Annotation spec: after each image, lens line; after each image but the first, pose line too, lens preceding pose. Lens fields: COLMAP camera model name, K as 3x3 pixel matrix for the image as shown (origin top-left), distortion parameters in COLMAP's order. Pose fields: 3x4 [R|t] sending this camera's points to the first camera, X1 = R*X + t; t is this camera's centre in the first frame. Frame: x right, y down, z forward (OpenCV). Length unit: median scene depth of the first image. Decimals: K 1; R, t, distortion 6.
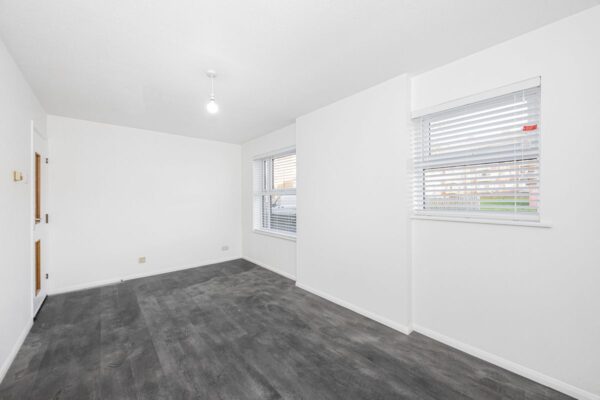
lens RADIAL K [[228.7, 0, 300.4], [0, 228.7, 199.1], [0, 0, 1]] dist [0.001972, -0.000016]
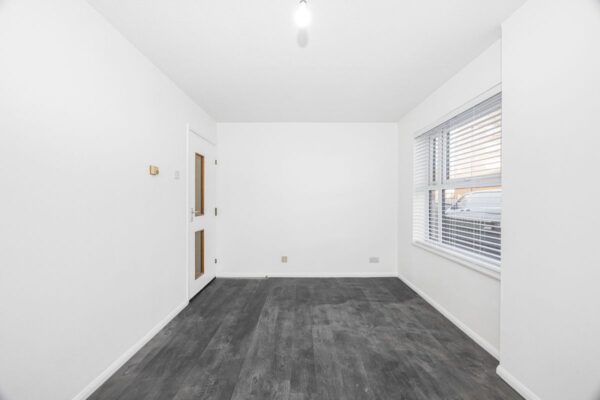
lens RADIAL K [[228.7, 0, 297.4], [0, 228.7, 200.5], [0, 0, 1]] dist [0.001972, -0.000016]
pose [[0.750759, 0.009040, -0.660515, -0.023165], [-0.006900, 0.999959, 0.005843, 0.016889], [0.660541, 0.000171, 0.750790, 0.386247]]
